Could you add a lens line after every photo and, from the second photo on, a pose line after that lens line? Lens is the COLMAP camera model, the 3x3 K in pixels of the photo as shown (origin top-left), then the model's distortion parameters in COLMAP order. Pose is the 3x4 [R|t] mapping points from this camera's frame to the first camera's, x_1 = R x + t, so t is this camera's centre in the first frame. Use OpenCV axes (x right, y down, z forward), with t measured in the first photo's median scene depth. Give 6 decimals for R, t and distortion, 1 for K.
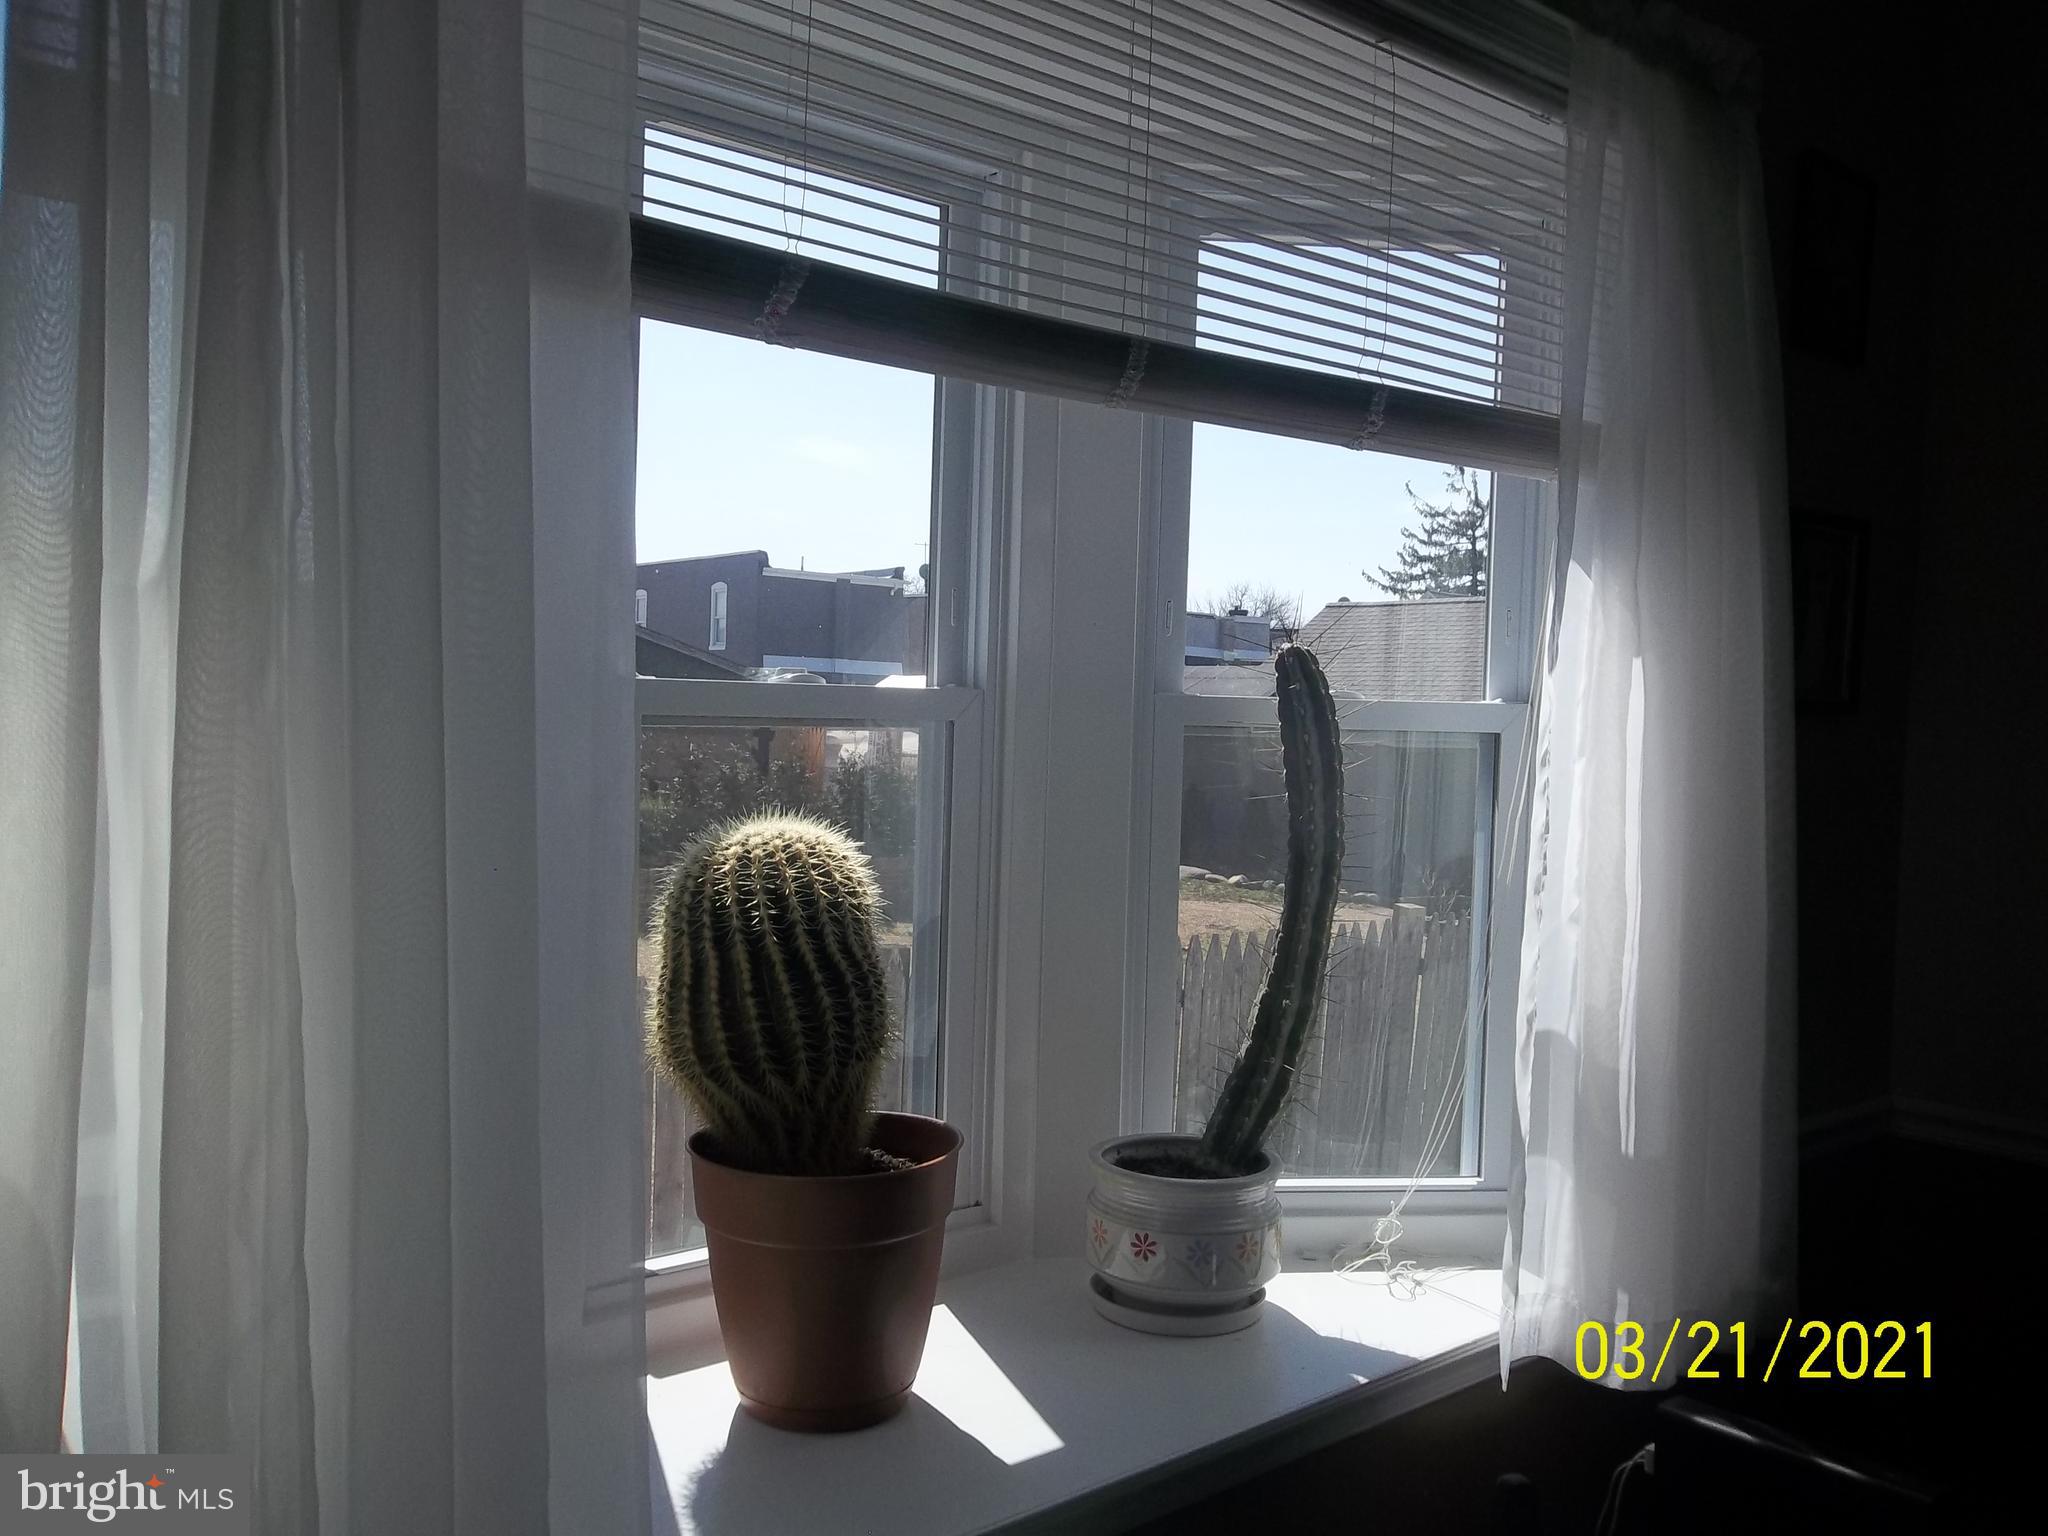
lens RADIAL K [[1671.7, 0, 1020.2], [0, 1671.7, 774.2], [0, 0, 1]] dist [-0.002444, -0.002348]
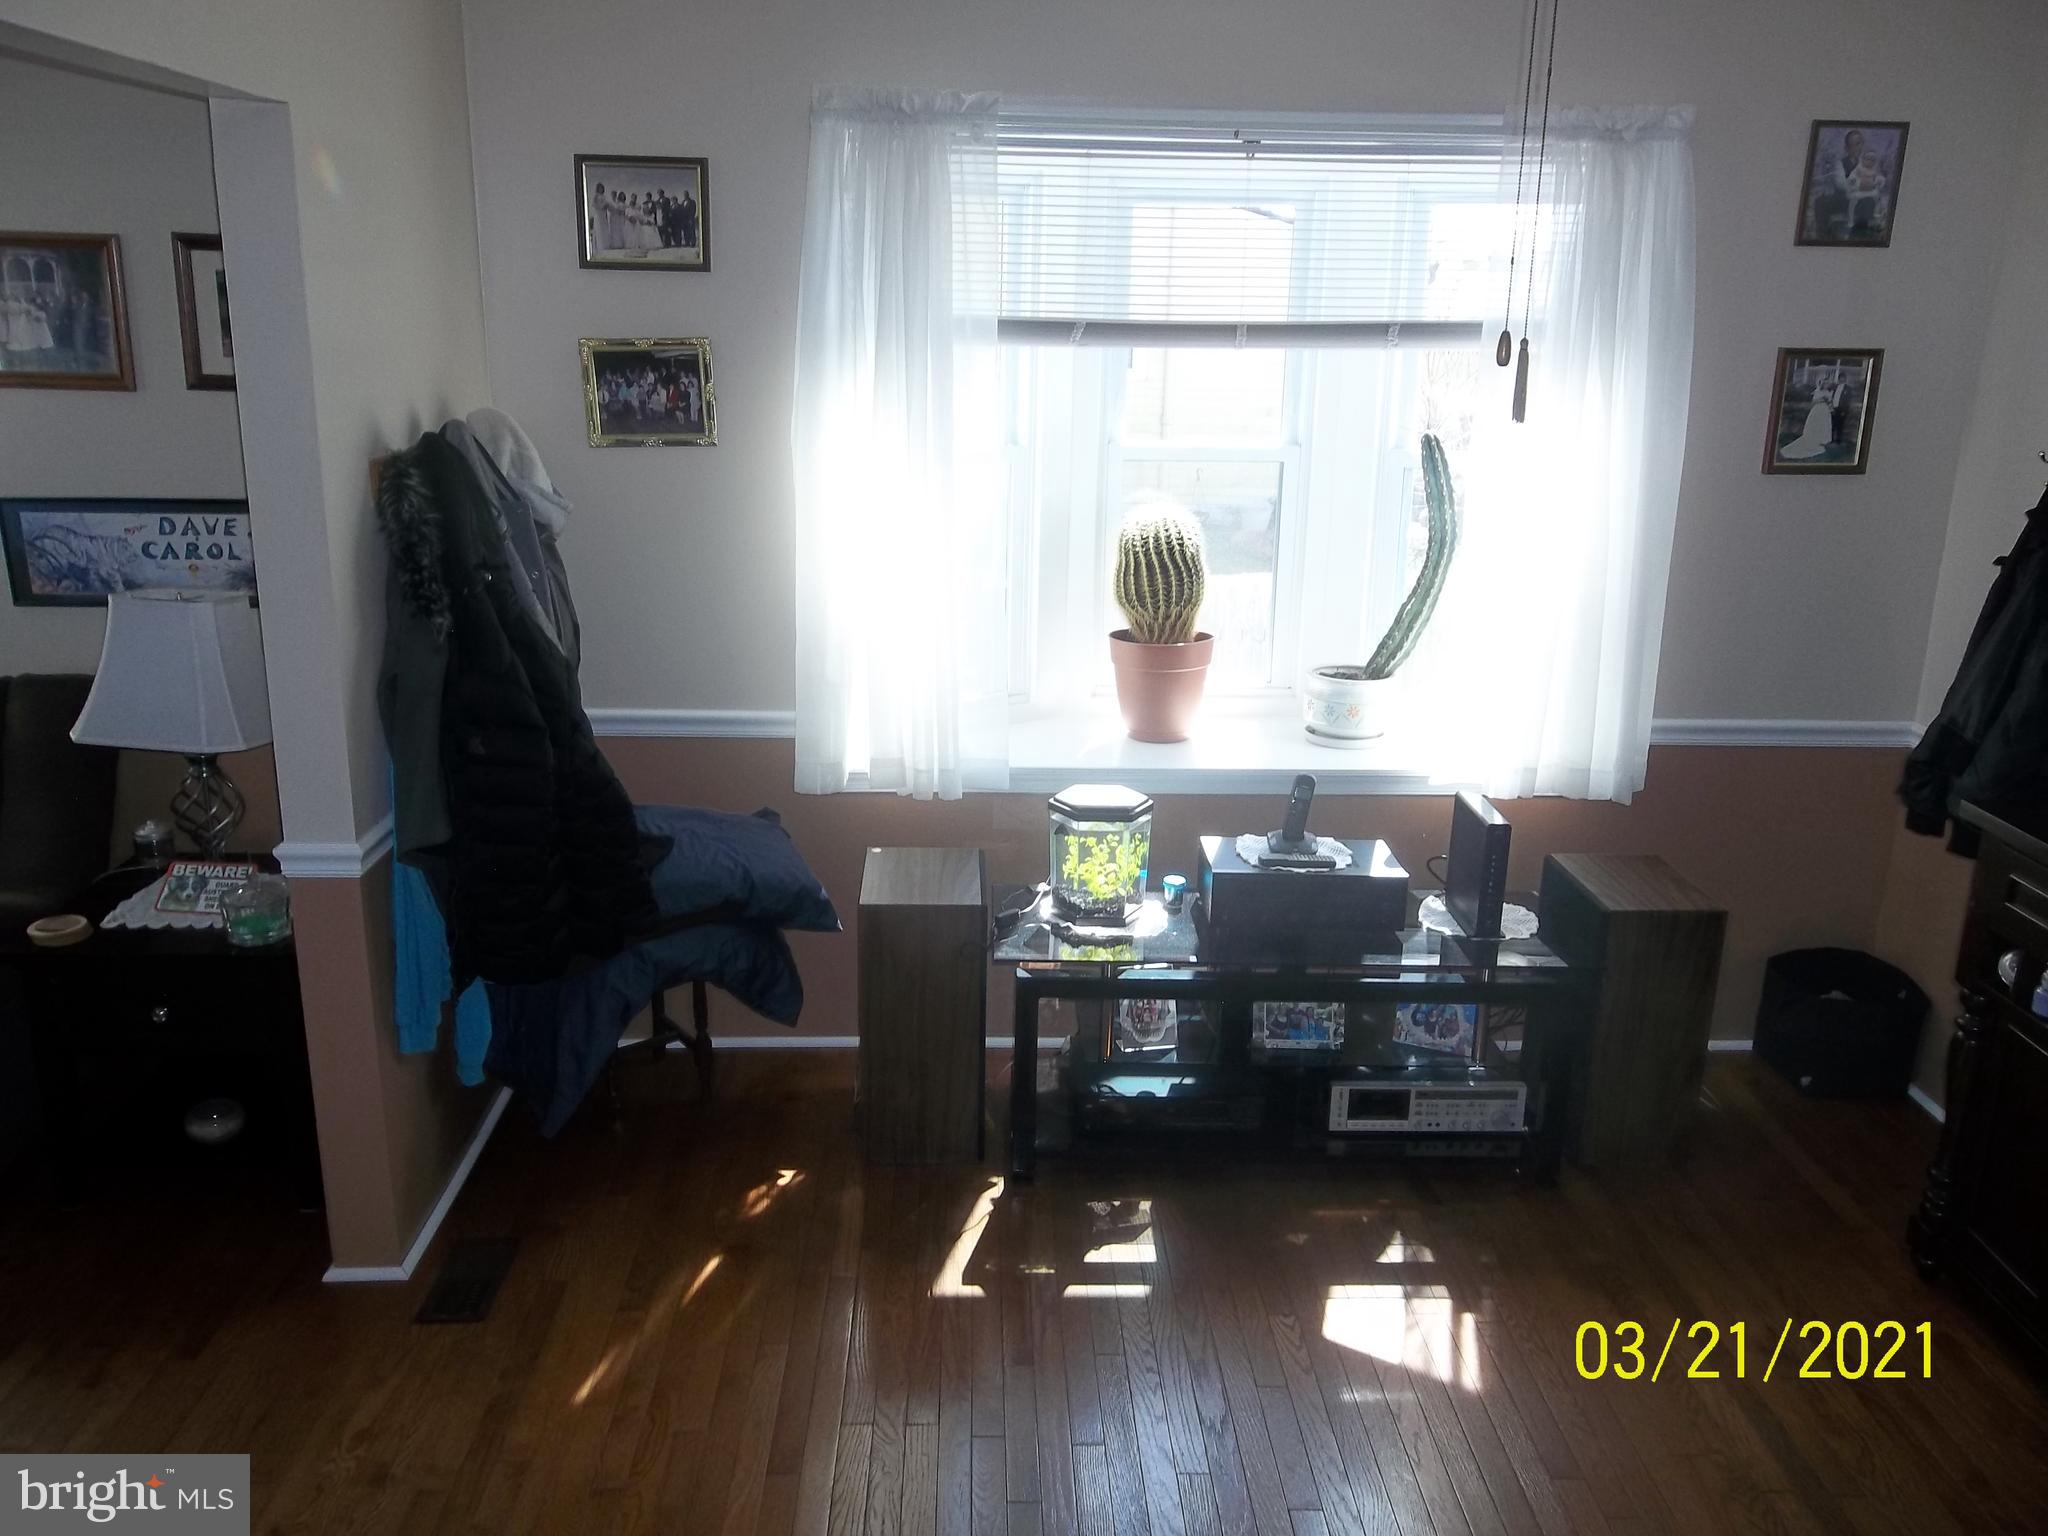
lens RADIAL K [[1671.7, 0, 1015.1], [0, 1671.7, 767.7], [0, 0, 1]] dist [-0.002444, -0.002348]
pose [[0.781727, 0.155482, -0.603927, 1.239103], [-0.021745, 0.974628, 0.222773, -0.140745], [0.623241, -0.161015, 0.765274, -1.080004]]
